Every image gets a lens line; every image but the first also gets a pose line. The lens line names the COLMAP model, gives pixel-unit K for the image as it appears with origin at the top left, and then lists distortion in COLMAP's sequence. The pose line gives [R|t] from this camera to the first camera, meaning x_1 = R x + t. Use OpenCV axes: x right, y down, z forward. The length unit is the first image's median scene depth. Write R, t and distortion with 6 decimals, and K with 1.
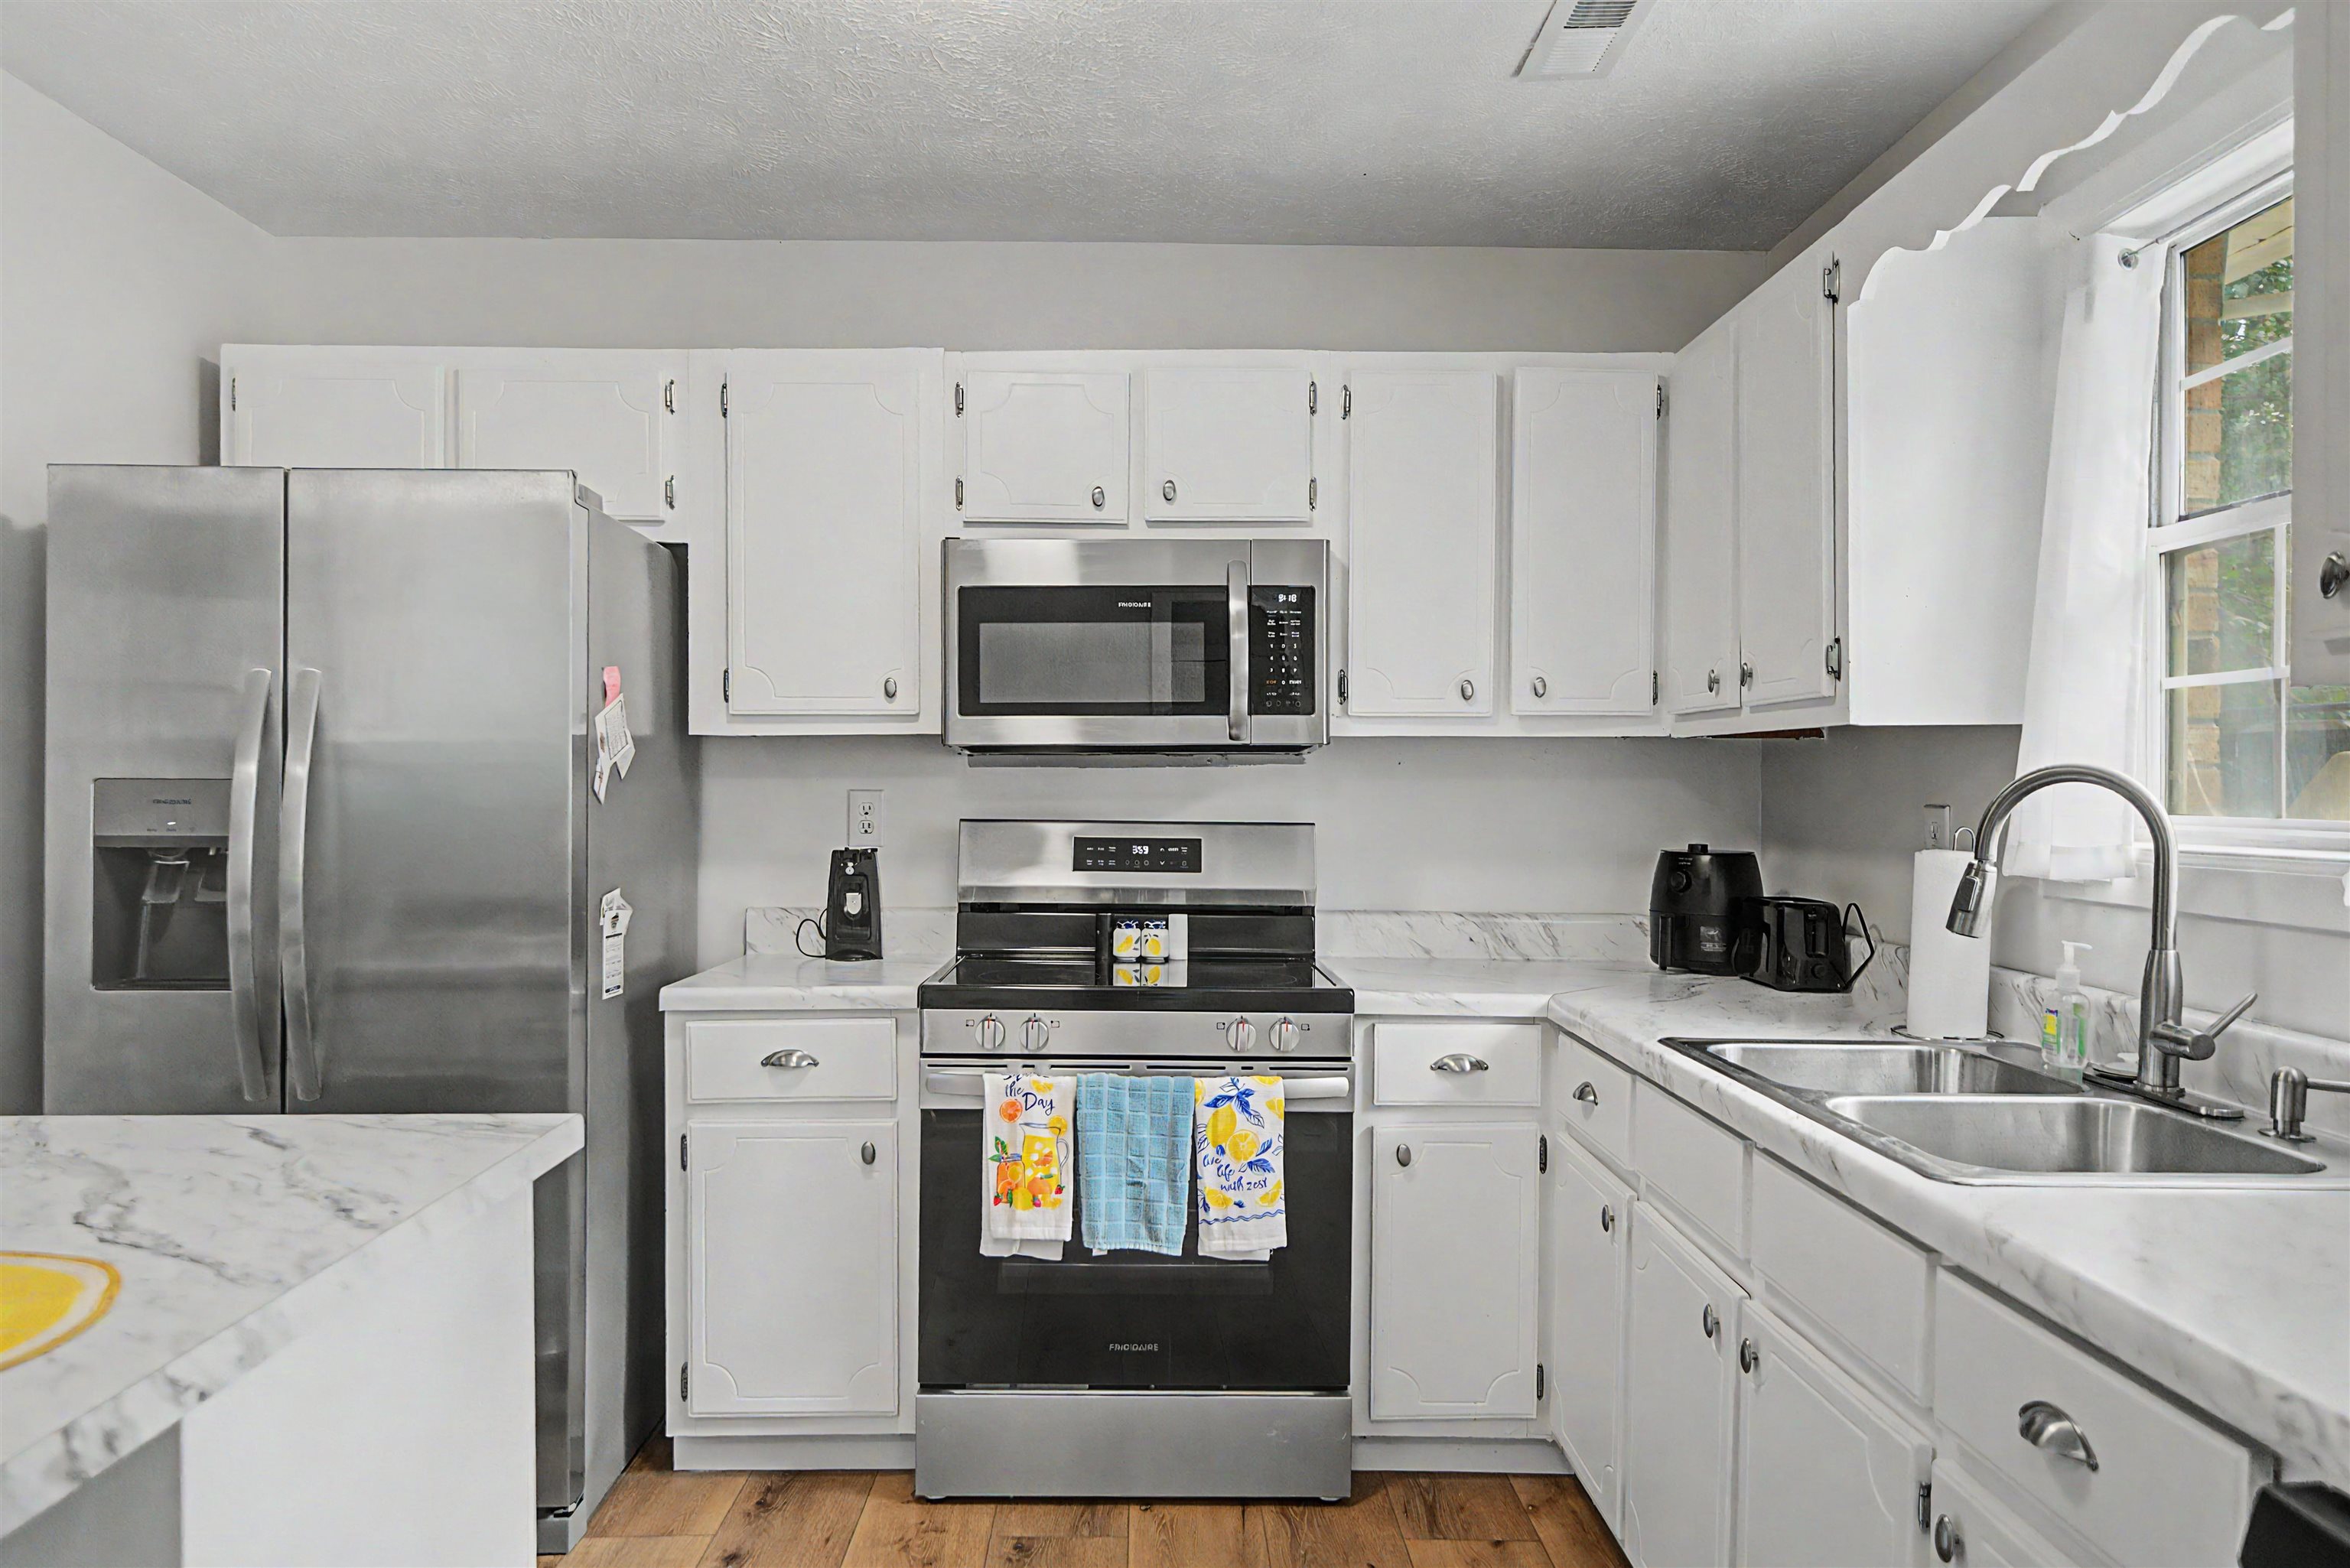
lens RADIAL K [[1548.1, 0, 1148.9], [0, 1548.1, 800.6], [0, 0, 1]] dist [-0.000805, -0.000593]
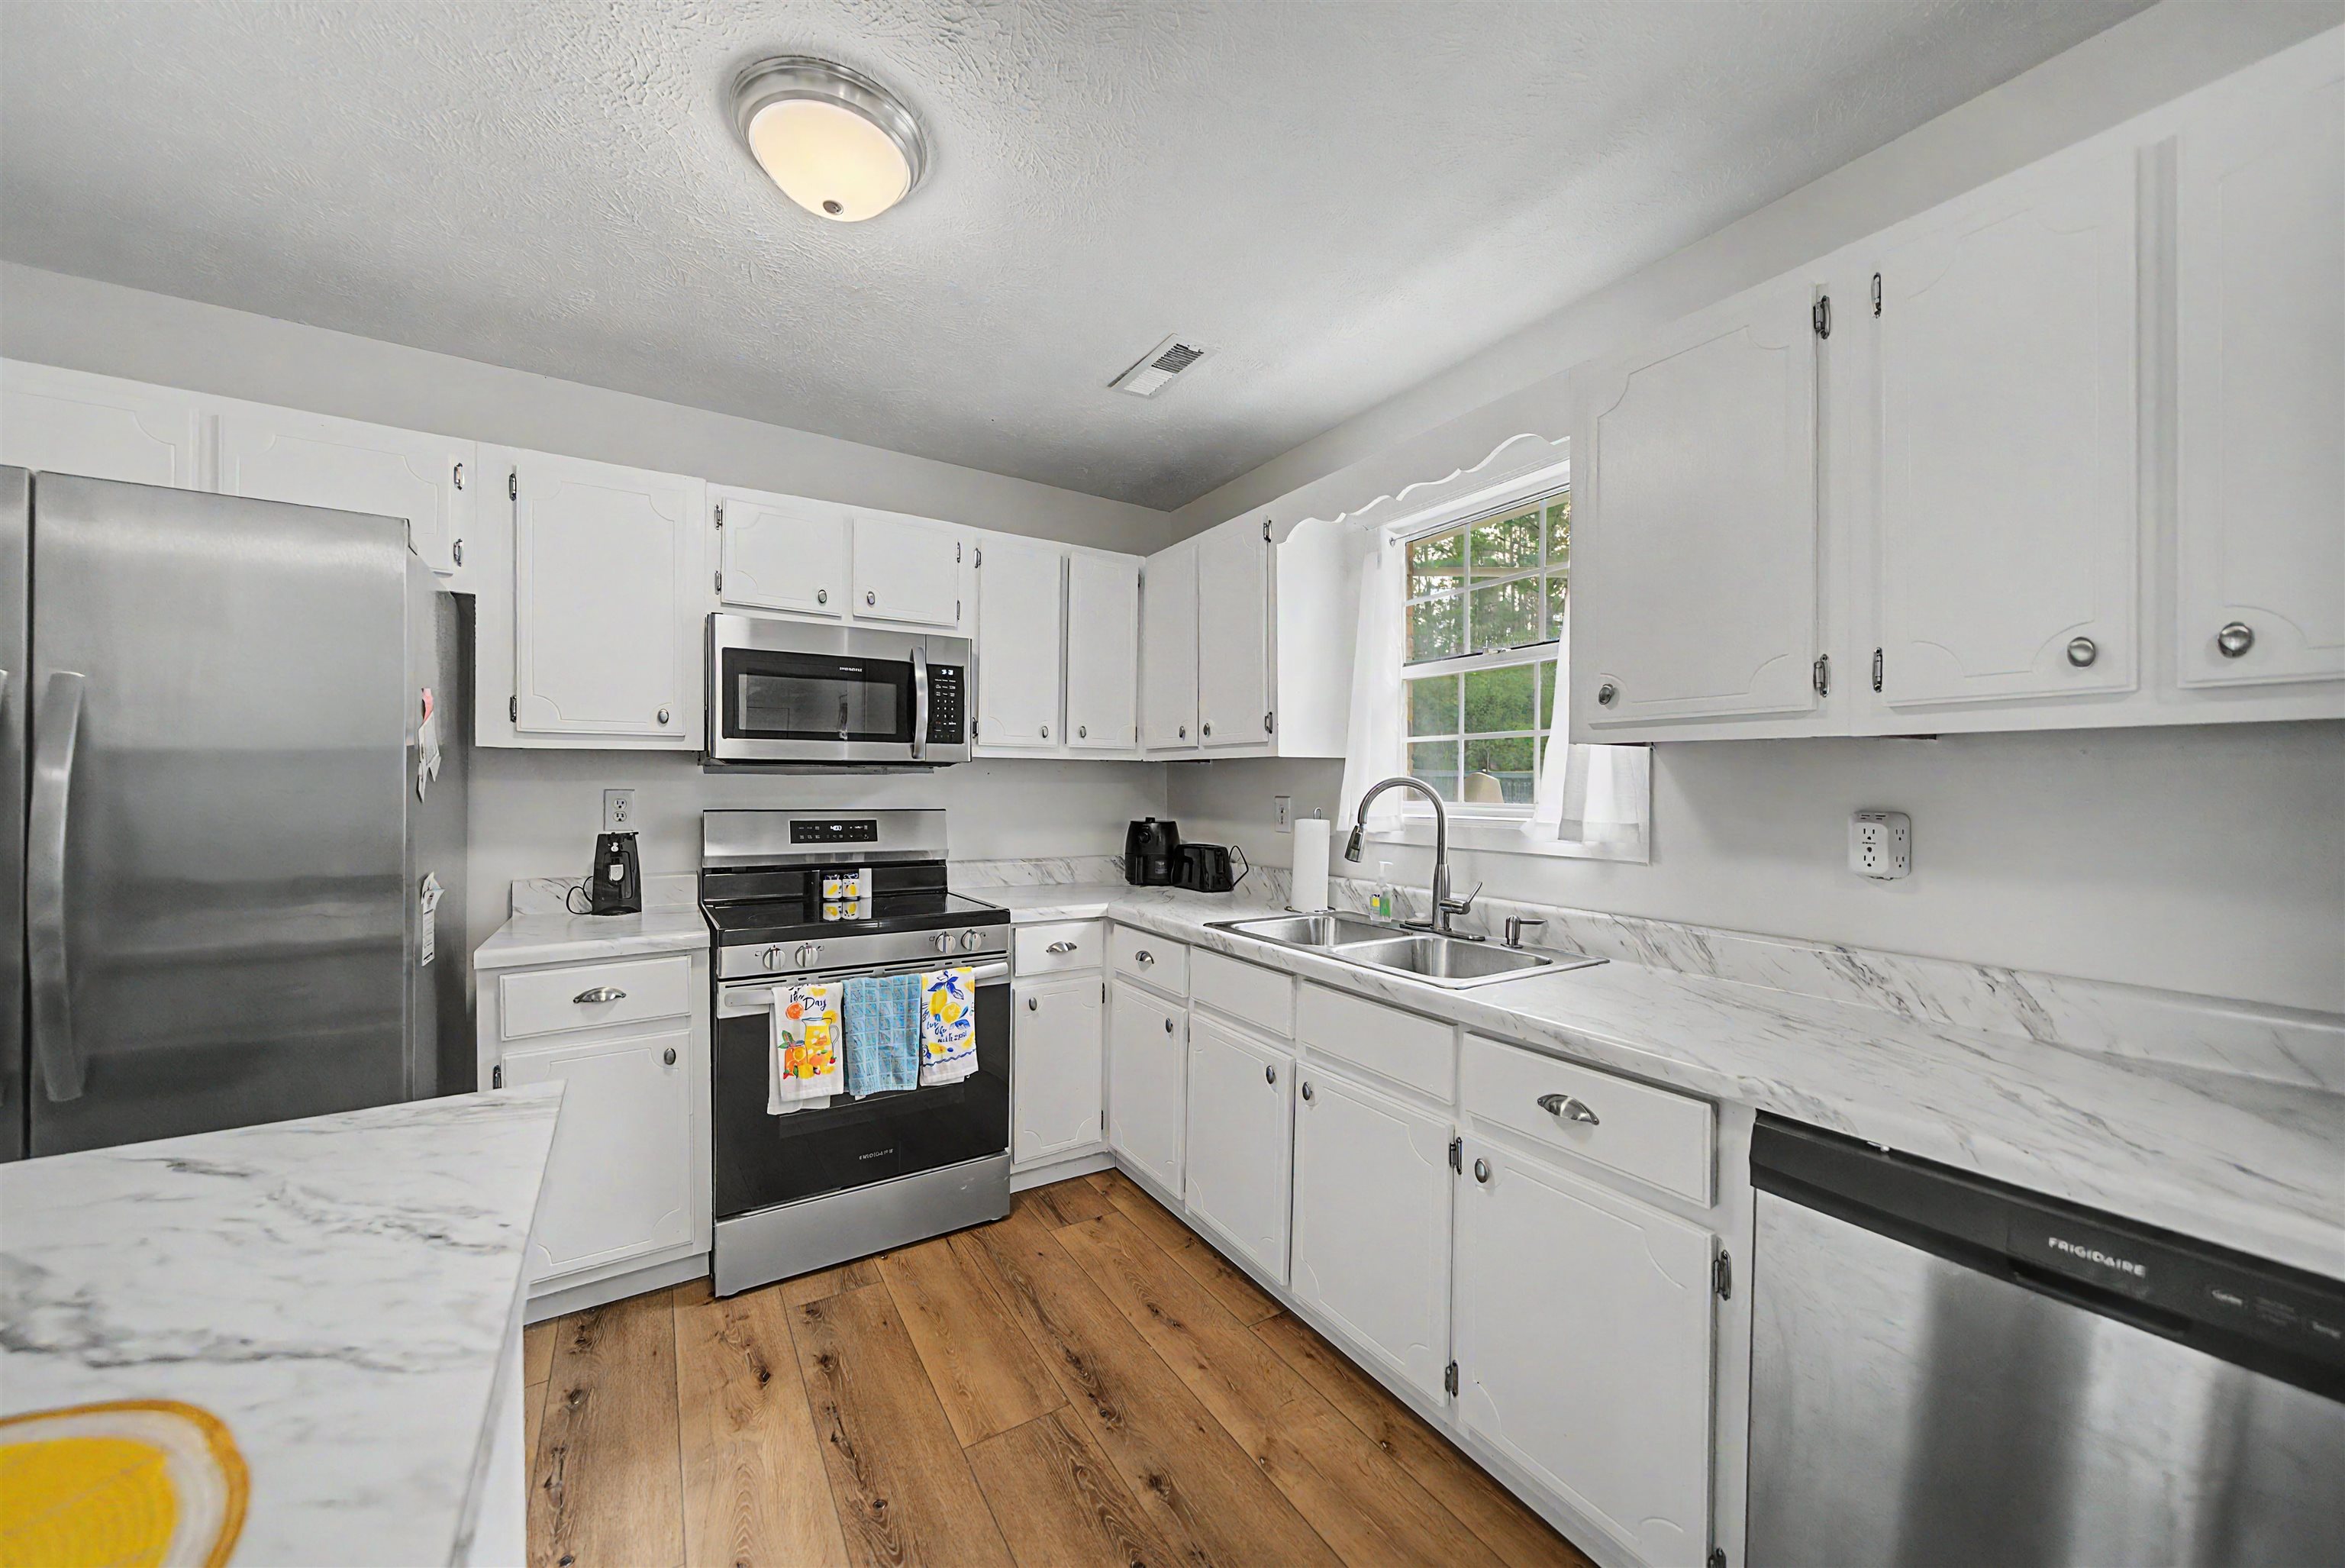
lens RADIAL K [[820.1, 0, 1150.6], [0, 820.1, 789.1], [0, 0, 1]] dist [-0.004601, 0.000120]
pose [[0.853666, -0.001658, 0.520818, -0.192534], [0.003779, 0.999988, -0.003011, -0.004217], [-0.520807, 0.004539, 0.853662, 0.160435]]
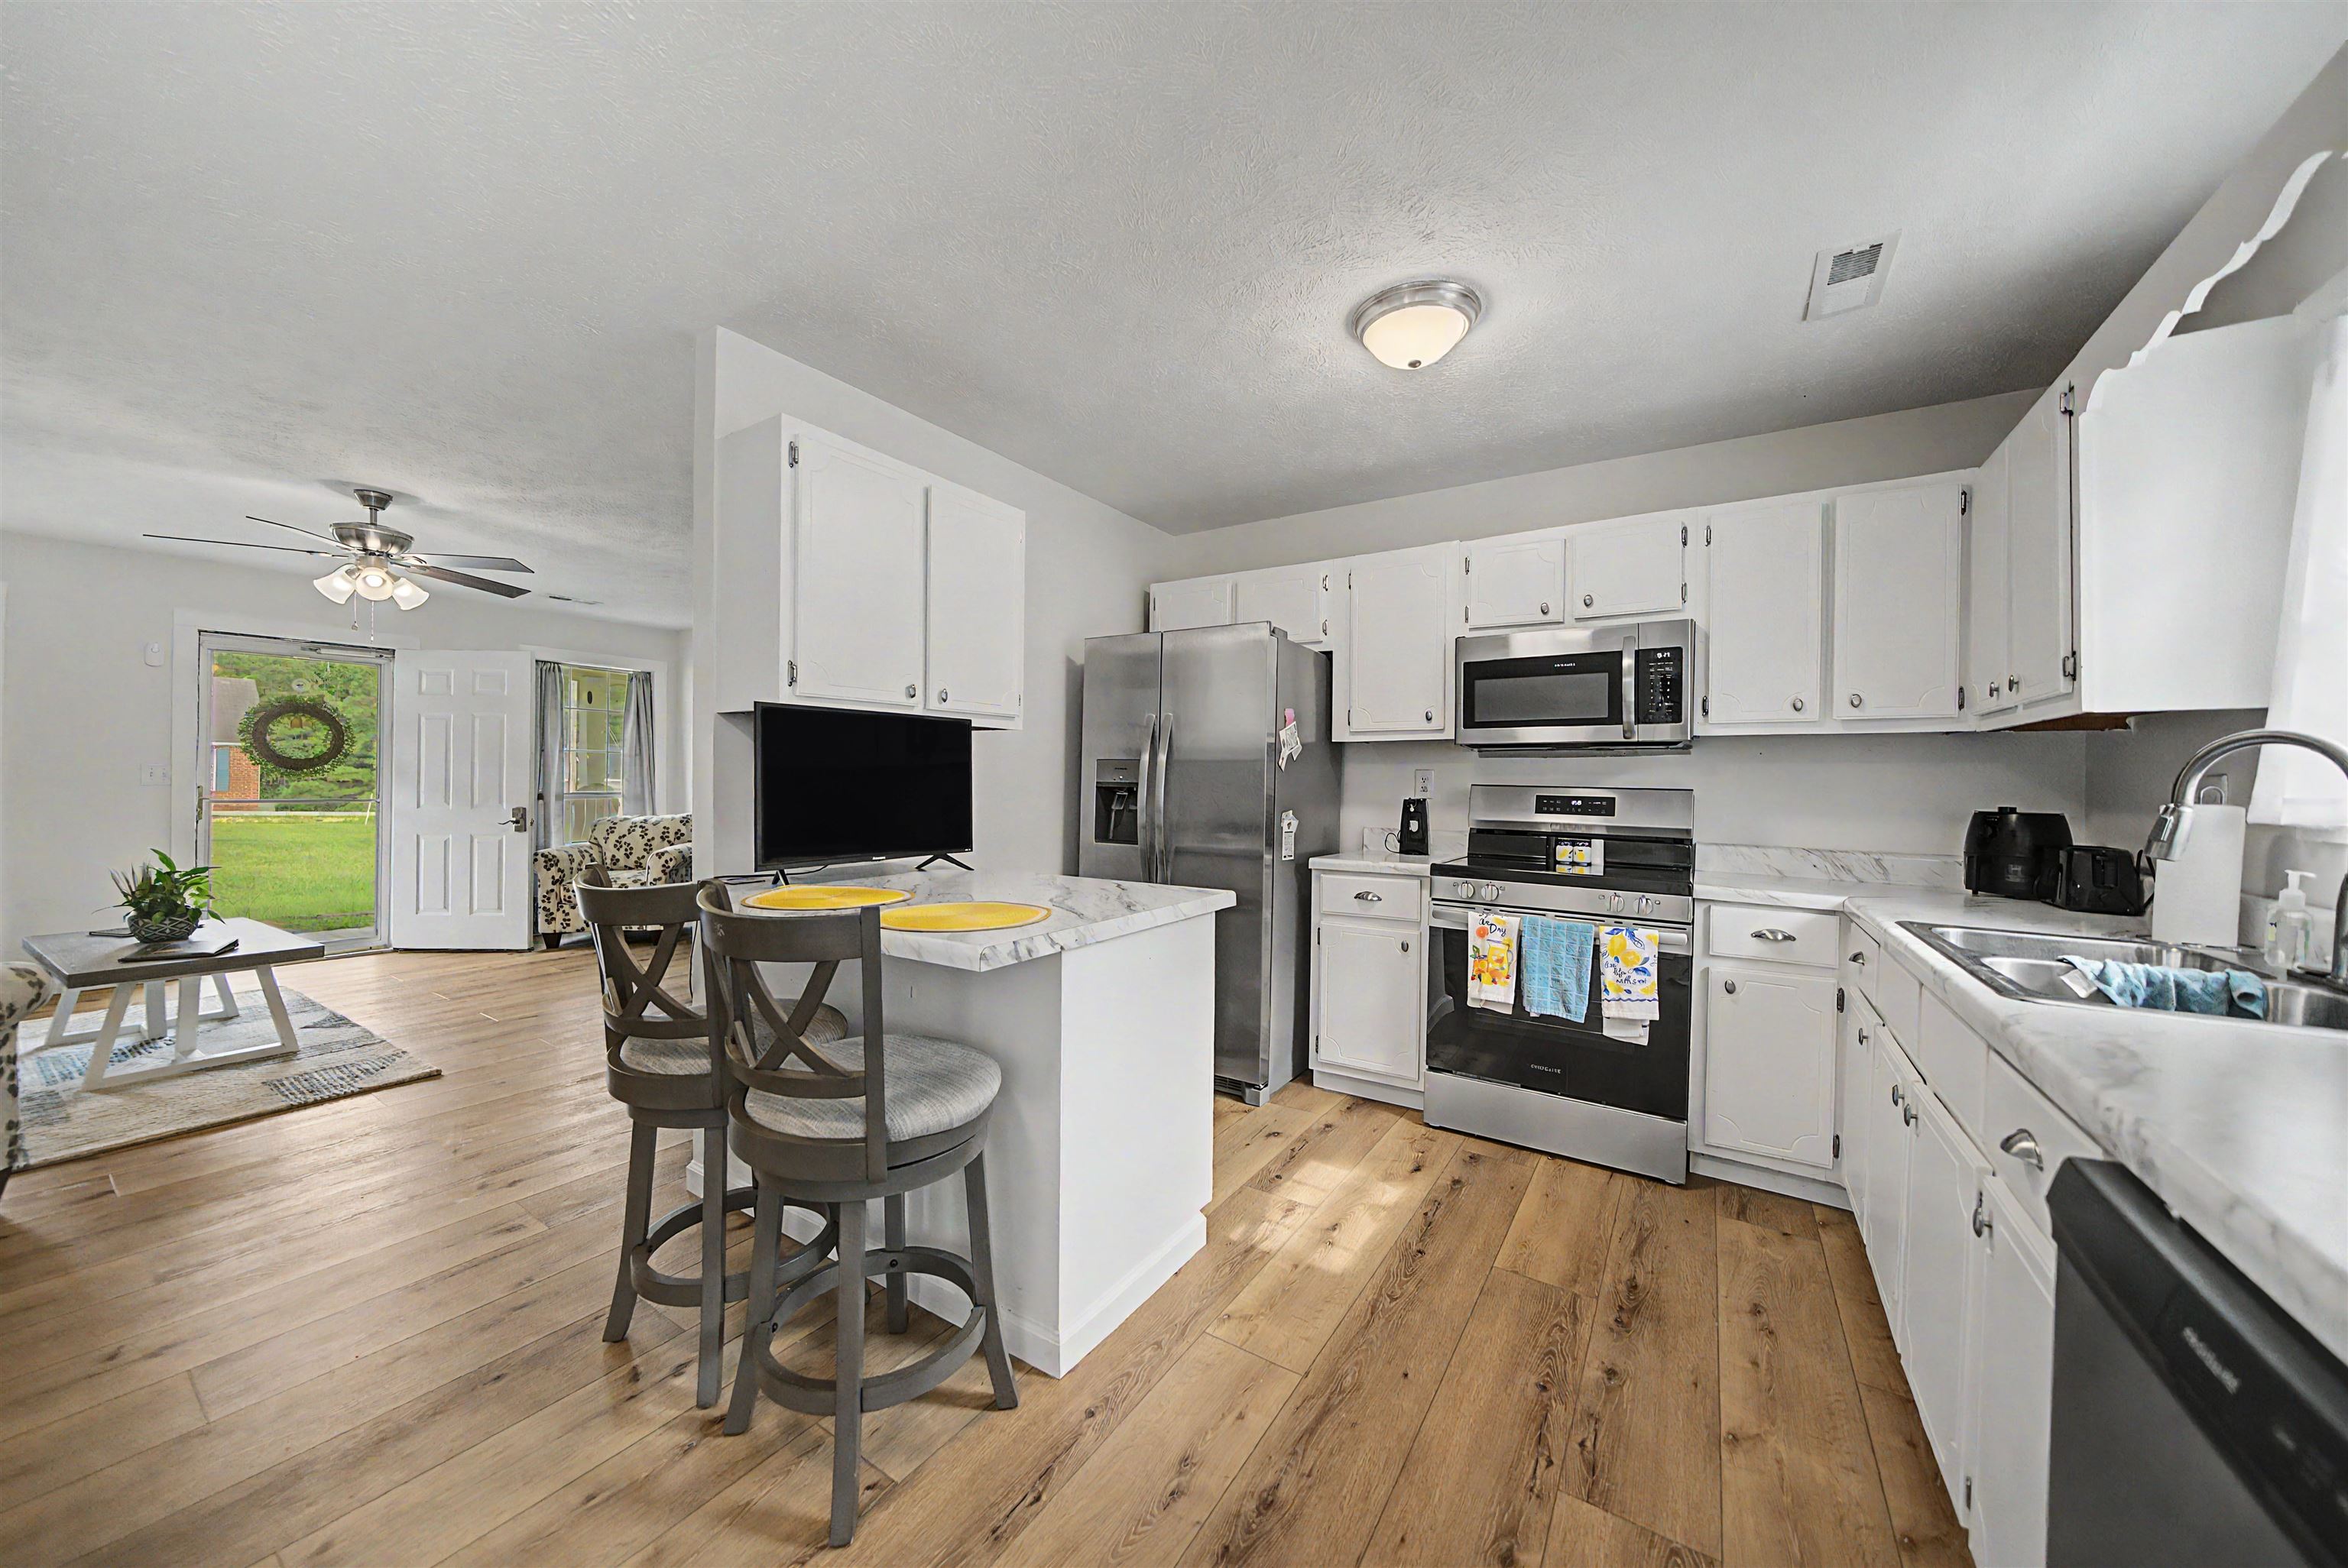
lens RADIAL K [[822.2, 0, 1157.4], [0, 822.2, 780.1], [0, 0, 1]] dist [-0.005786, -0.000076]
pose [[0.832445, 0.008327, -0.554046, 0.137527], [-0.018108, 0.999762, -0.012182, 0.030700], [0.553812, 0.020174, 0.832397, -0.066478]]
